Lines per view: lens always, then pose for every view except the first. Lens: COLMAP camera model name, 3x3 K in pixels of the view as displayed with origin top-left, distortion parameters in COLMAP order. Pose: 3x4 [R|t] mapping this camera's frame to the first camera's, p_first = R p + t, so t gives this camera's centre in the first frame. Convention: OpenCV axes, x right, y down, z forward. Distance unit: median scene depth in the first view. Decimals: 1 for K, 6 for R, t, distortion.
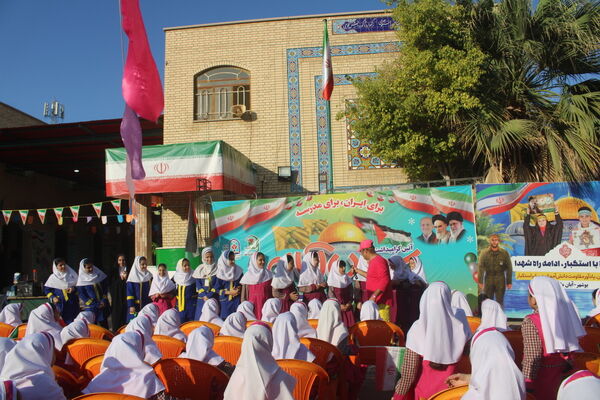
lens RADIAL K [[492.8, 0, 300.0], [0, 492.8, 200.0], [0, 0, 1]] dist [-0.168901, 0.191789]
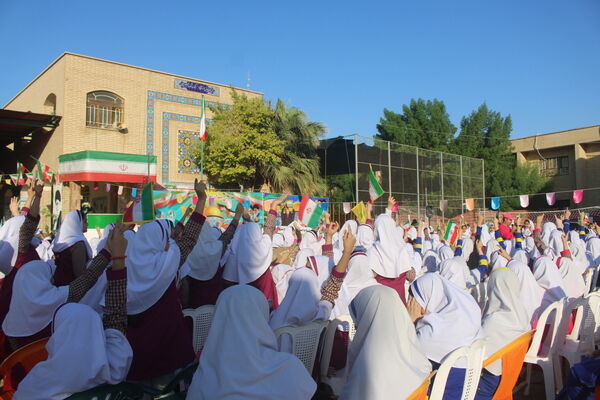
lens RADIAL K [[492.8, 0, 300.0], [0, 492.8, 200.0], [0, 0, 1]] dist [-0.168901, 0.191789]
pose [[0.662641, 0.064726, 0.746135, -1.180941], [-0.107097, 0.994209, 0.008867, -0.036093], [-0.741240, -0.085785, 0.665736, -0.603745]]
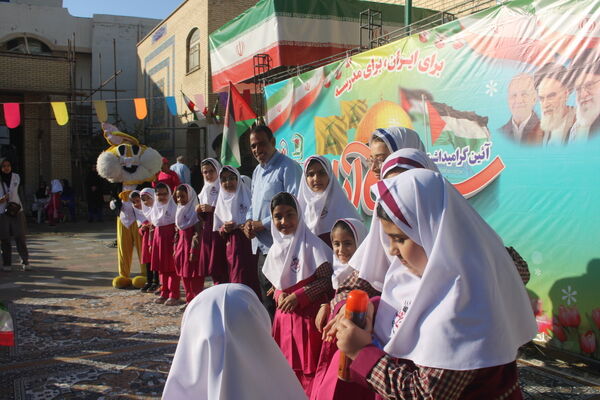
lens RADIAL K [[560.0, 0, 300.0], [0, 560.0, 200.0], [0, 0, 1]] dist [-0.145314, 0.141574]
pose [[0.570571, 0.066295, -0.818568, 0.510381], [0.085941, 0.986444, 0.139795, 0.057266], [0.816739, -0.150111, 0.557139, 0.599586]]
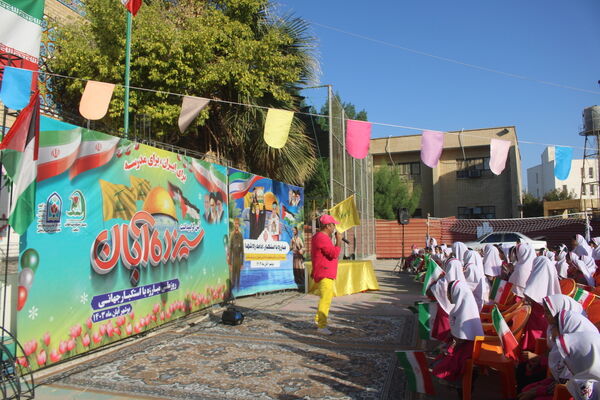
lens RADIAL K [[492.8, 0, 300.0], [0, 492.8, 200.0], [0, 0, 1]] dist [-0.168901, 0.191789]
pose [[0.148369, 0.097116, 0.984152, -0.609165], [-0.118286, 0.989765, -0.079837, 0.098111], [-0.981833, -0.104567, 0.158337, 0.675891]]
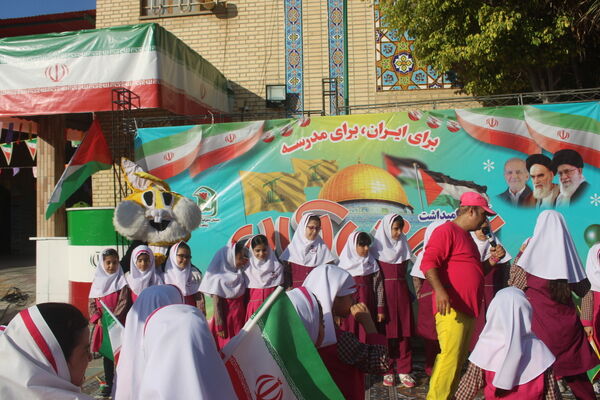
lens RADIAL K [[560.0, 0, 300.0], [0, 560.0, 200.0], [0, 0, 1]] dist [-0.145314, 0.141574]
pose [[0.999190, 0.015209, -0.037259, 0.038438], [-0.012645, 0.997598, 0.068110, 0.042391], [0.038206, -0.067584, 0.996982, 0.363896]]
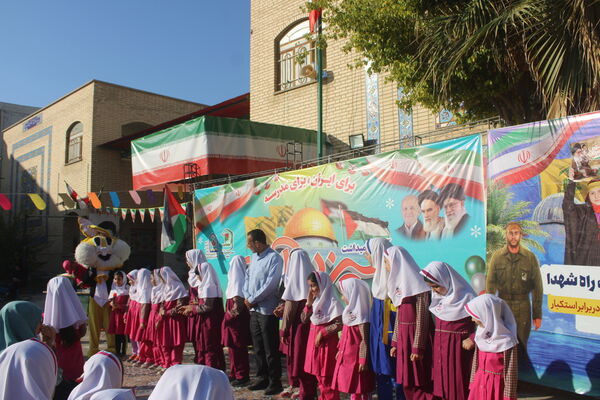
lens RADIAL K [[560.0, 0, 300.0], [0, 560.0, 200.0], [0, 0, 1]] dist [-0.145314, 0.141574]
pose [[0.779327, -0.045979, -0.624928, 0.577838], [0.064660, 0.997881, 0.007217, 0.026605], [0.623272, -0.046032, 0.780649, 0.371298]]
